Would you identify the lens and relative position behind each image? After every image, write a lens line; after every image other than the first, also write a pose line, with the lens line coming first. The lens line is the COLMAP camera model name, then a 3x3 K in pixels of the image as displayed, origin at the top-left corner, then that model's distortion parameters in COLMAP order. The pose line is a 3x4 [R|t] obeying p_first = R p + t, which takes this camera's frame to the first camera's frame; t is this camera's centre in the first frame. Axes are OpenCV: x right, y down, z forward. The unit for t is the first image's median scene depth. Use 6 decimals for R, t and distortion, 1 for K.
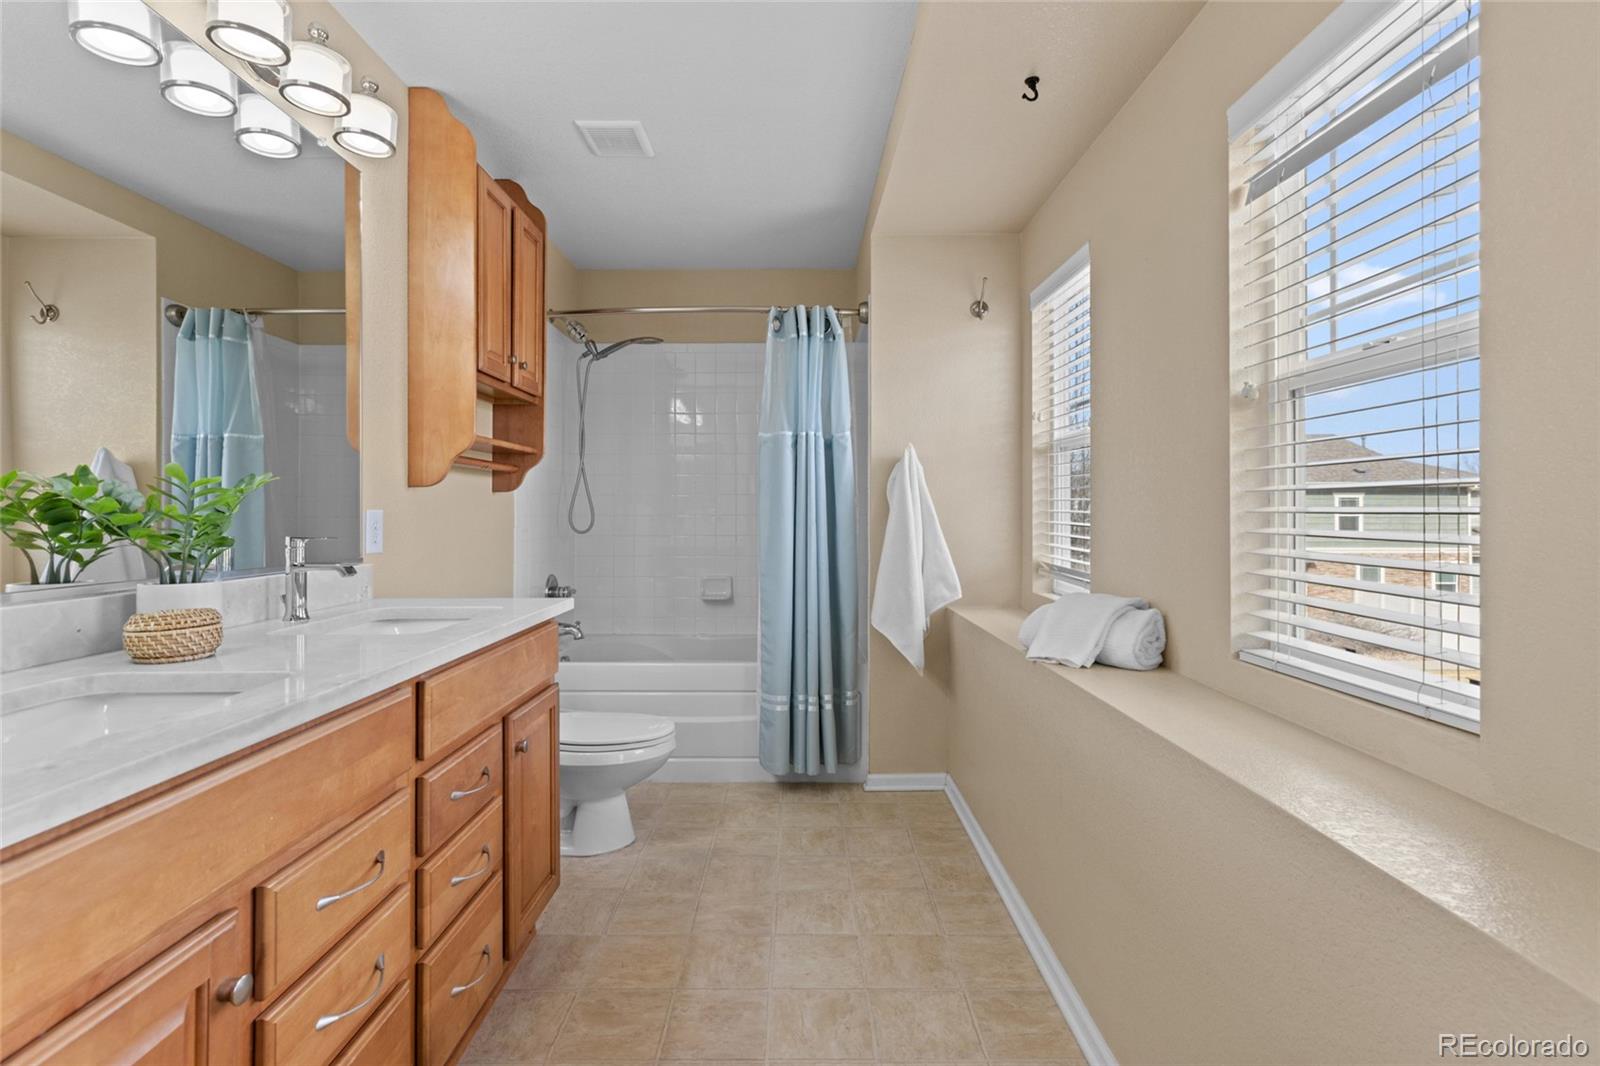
lens RADIAL K [[715.8, 0, 800.1], [0, 715.8, 521.2], [0, 0, 1]] dist [0.000692, -0.000401]
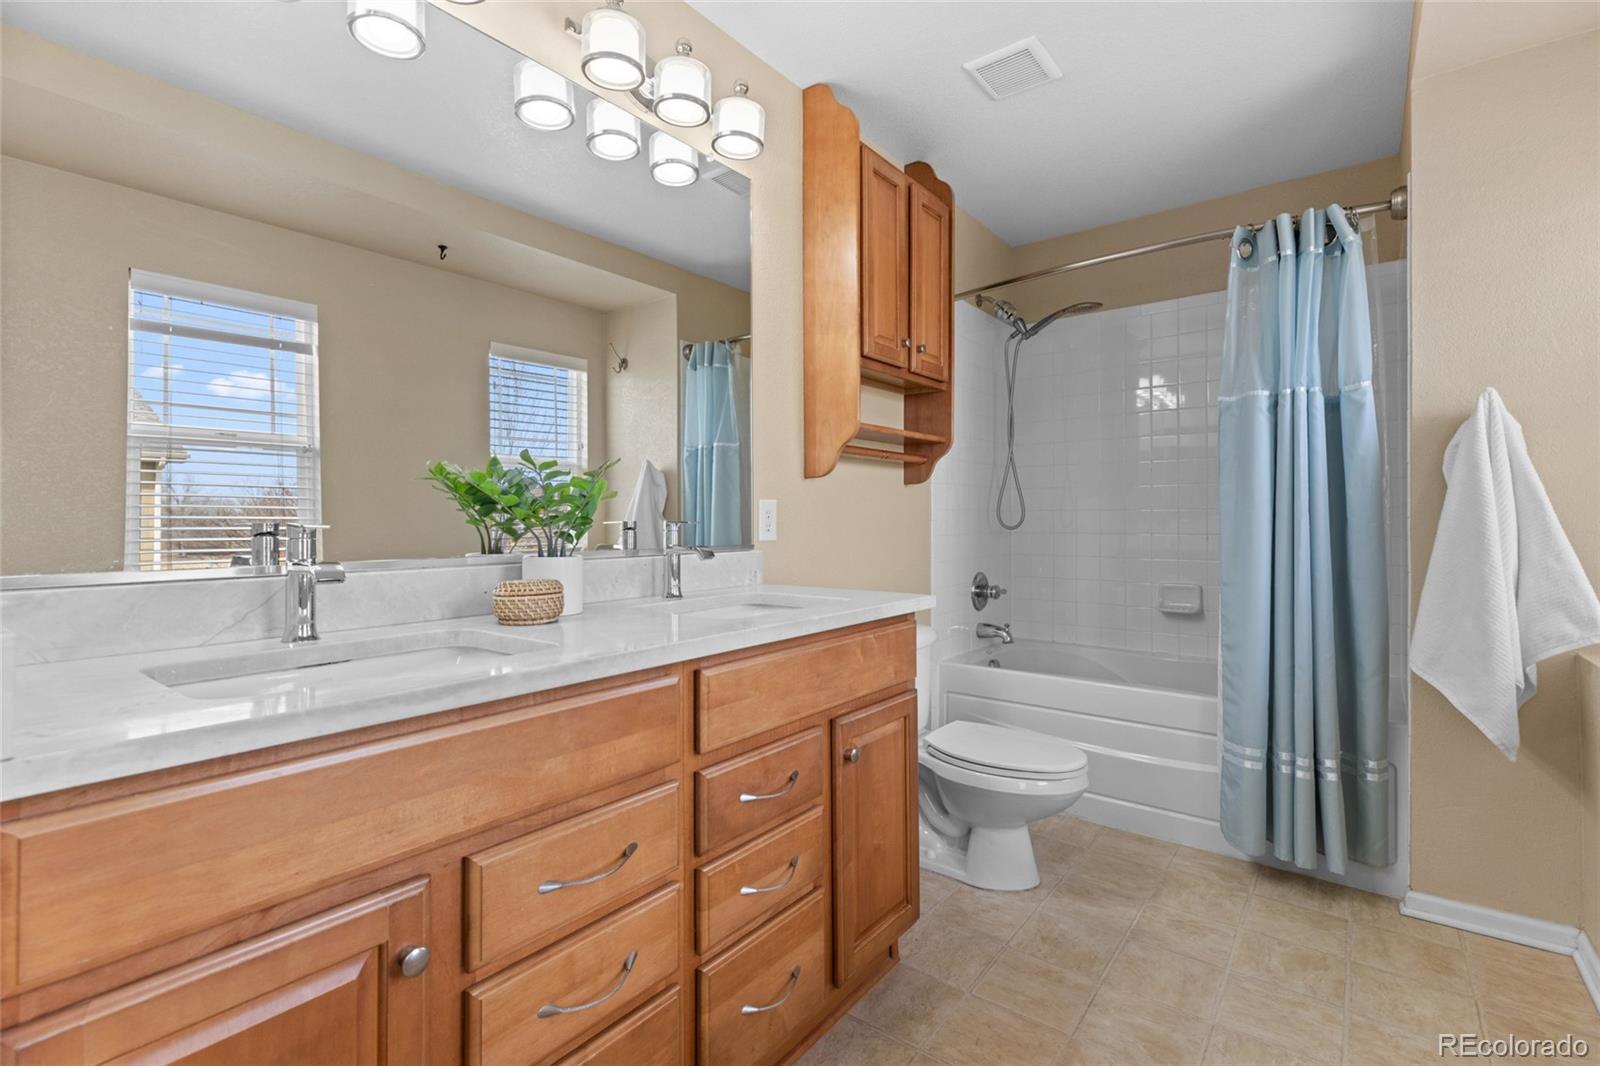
lens RADIAL K [[715.8, 0, 800.1], [0, 715.8, 521.2], [0, 0, 1]] dist [0.000692, -0.000401]
pose [[0.792139, 0.001094, -0.610339, 0.065778], [-0.002884, 0.999994, -0.001951, 0.013606], [0.610333, 0.003305, 0.792138, 0.149749]]
